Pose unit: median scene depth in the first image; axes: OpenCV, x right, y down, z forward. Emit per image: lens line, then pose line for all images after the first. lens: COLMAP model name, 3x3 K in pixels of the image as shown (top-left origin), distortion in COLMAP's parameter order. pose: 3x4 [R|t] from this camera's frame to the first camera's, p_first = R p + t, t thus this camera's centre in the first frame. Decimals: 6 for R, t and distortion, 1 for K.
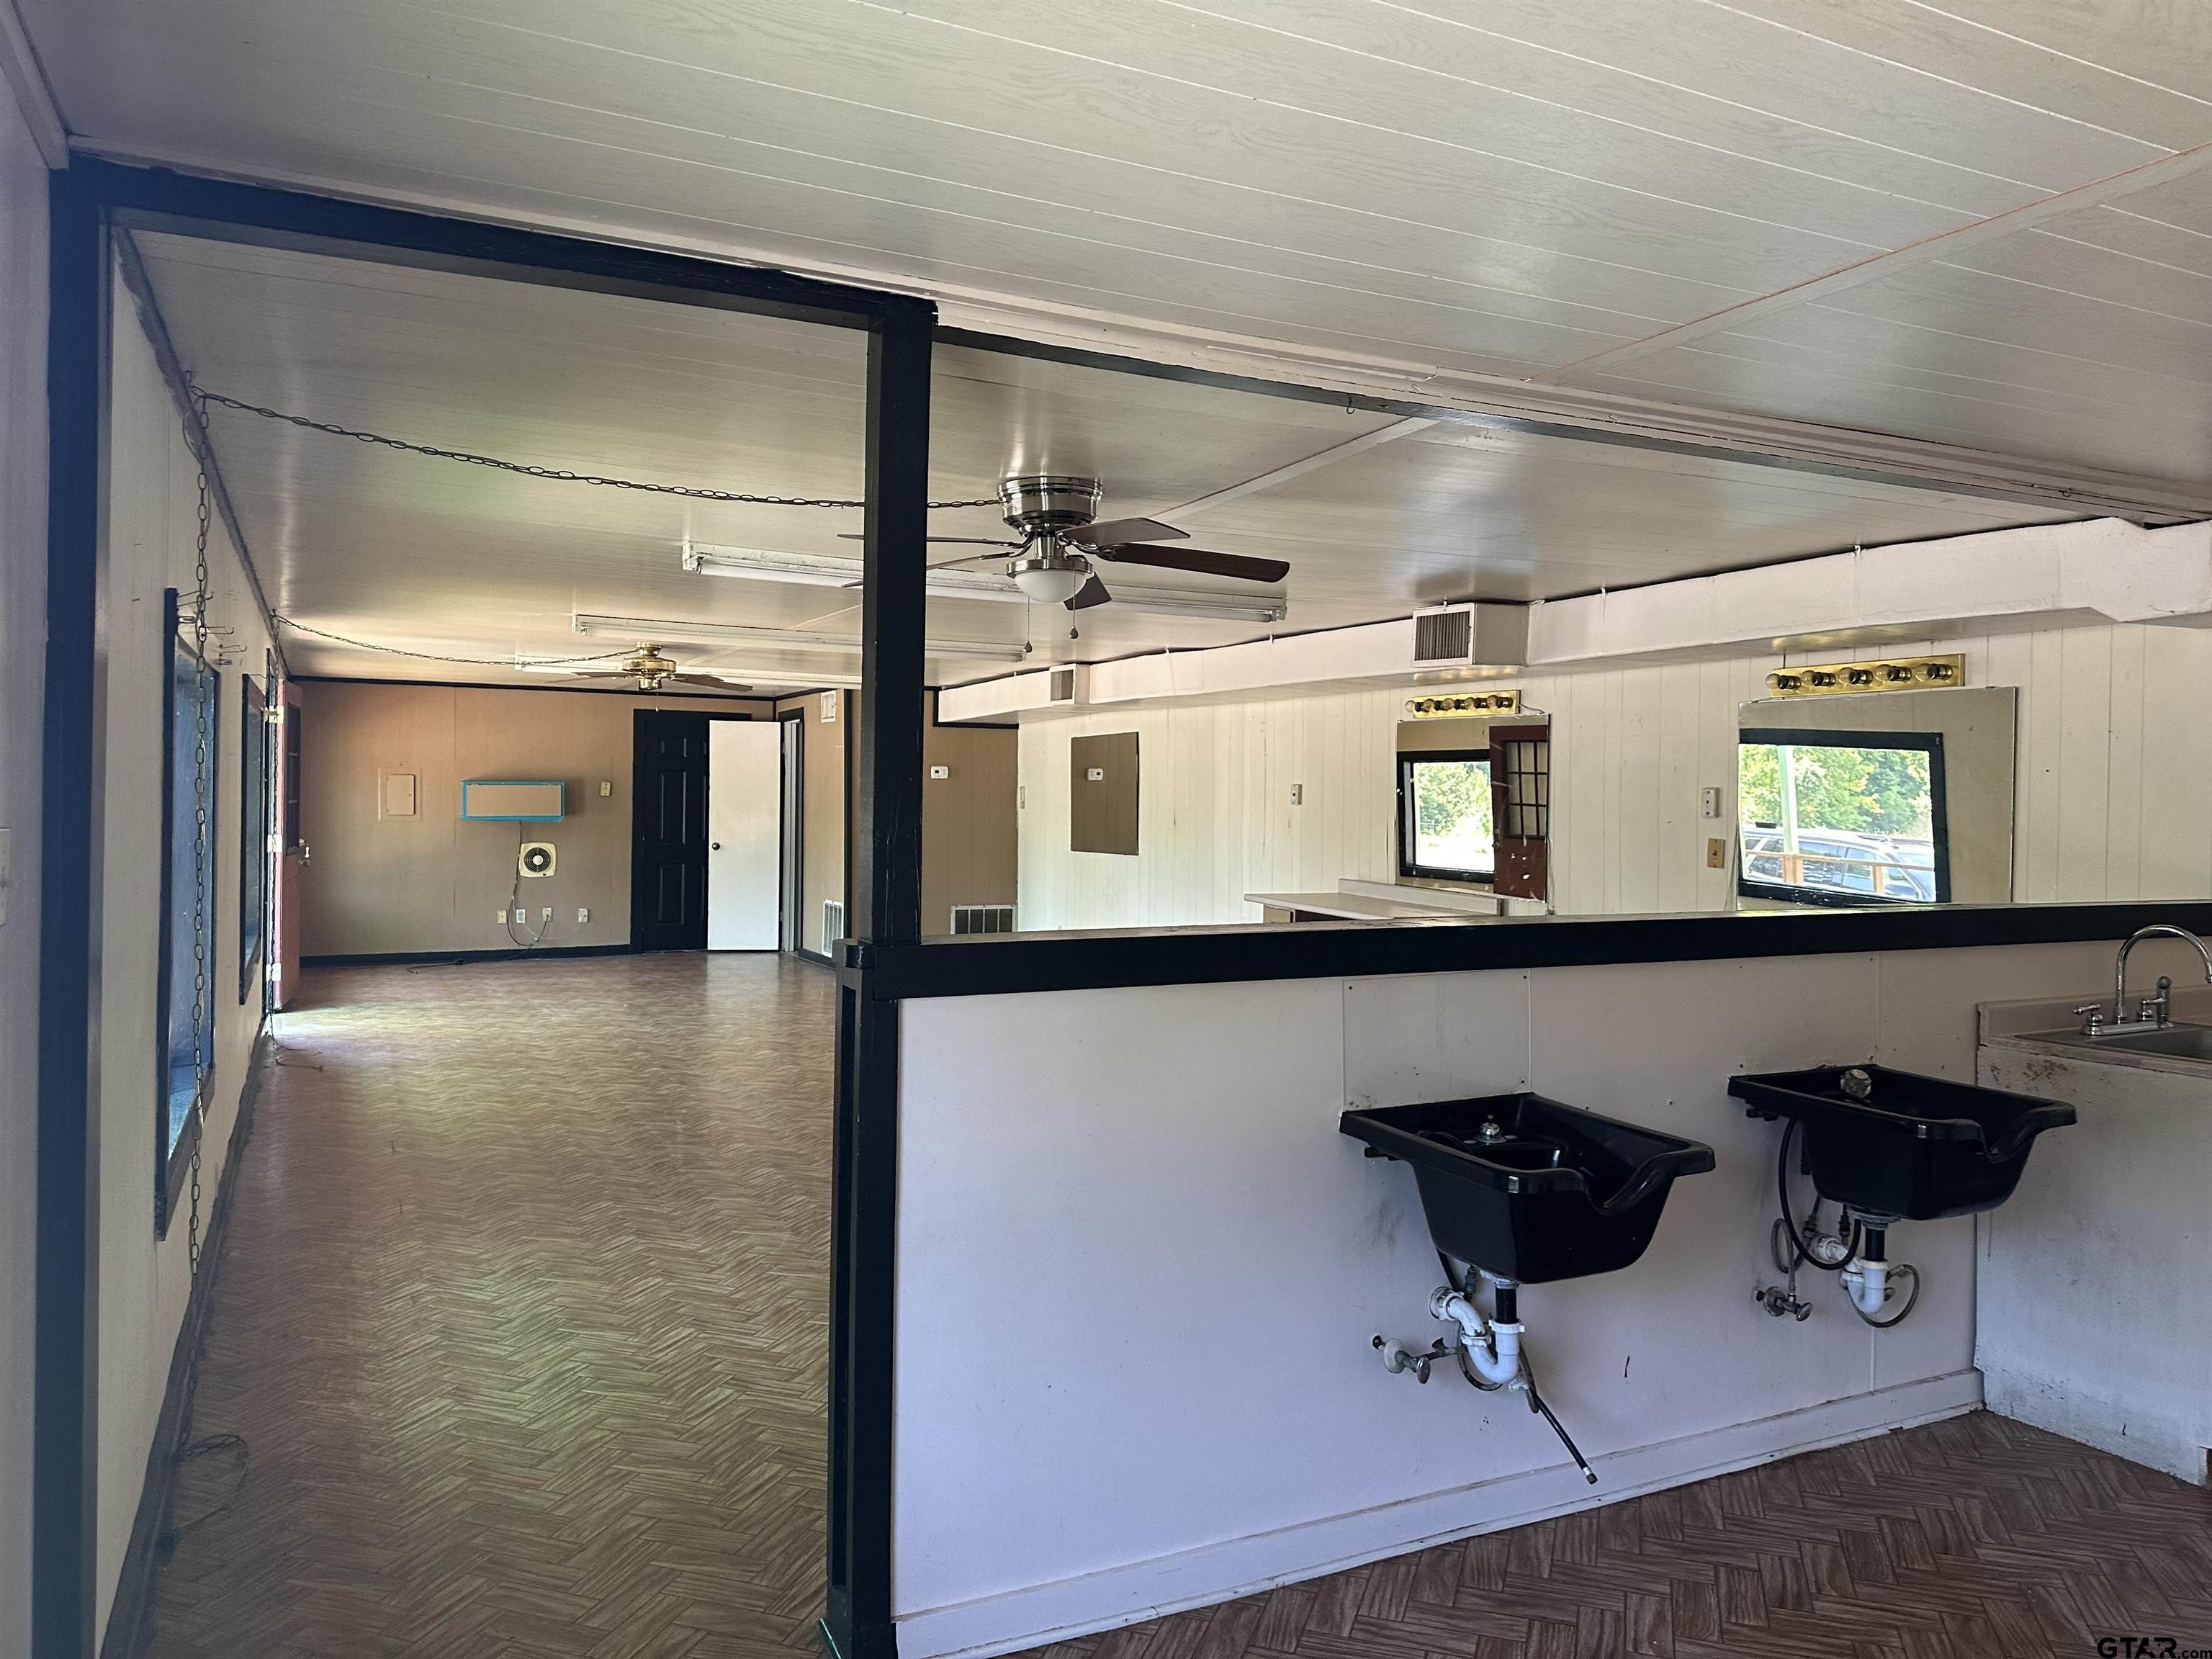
lens RADIAL K [[1544.1, 0, 1063.2], [0, 1544.1, 811.7], [0, 0, 1]] dist [0.035773, -0.067215]
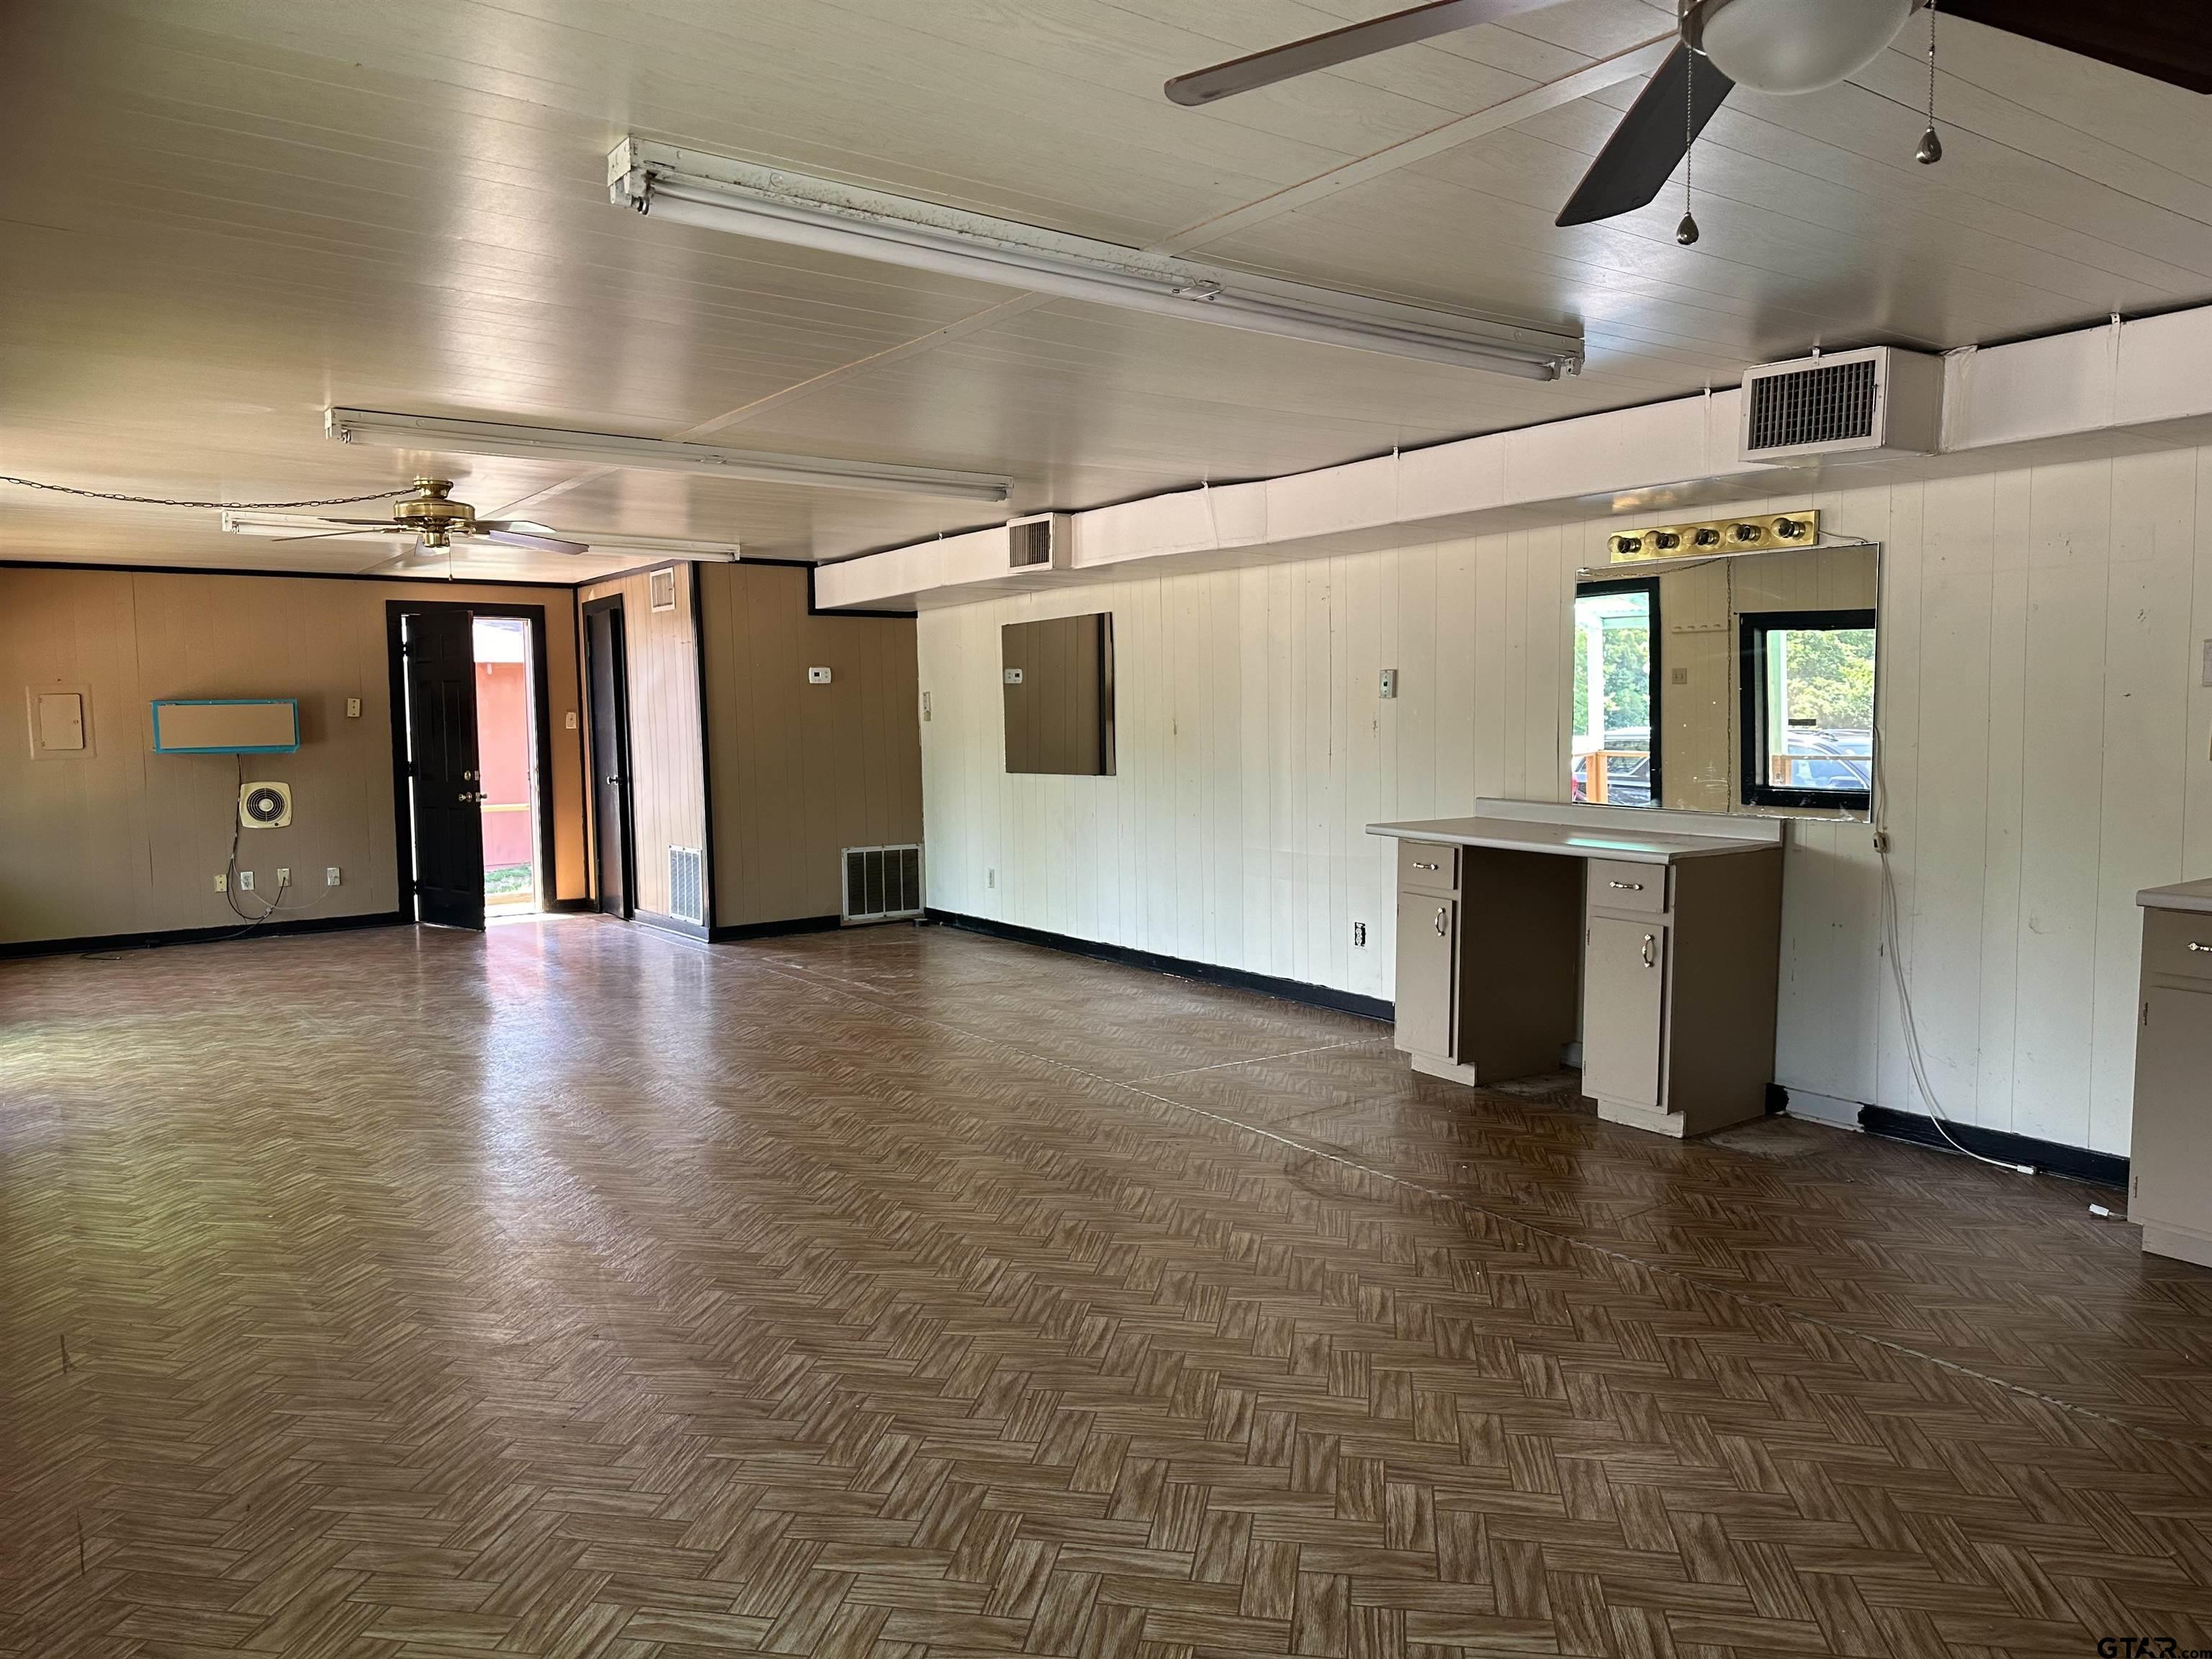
lens RADIAL K [[1544.1, 0, 1053.7], [0, 1544.1, 849.0], [0, 0, 1]] dist [0.035773, -0.067215]
pose [[0.987501, -0.035284, 0.153613, -0.106738], [0.024057, 0.996942, 0.074344, 0.007825], [-0.155766, -0.069719, 0.985330, 0.270774]]
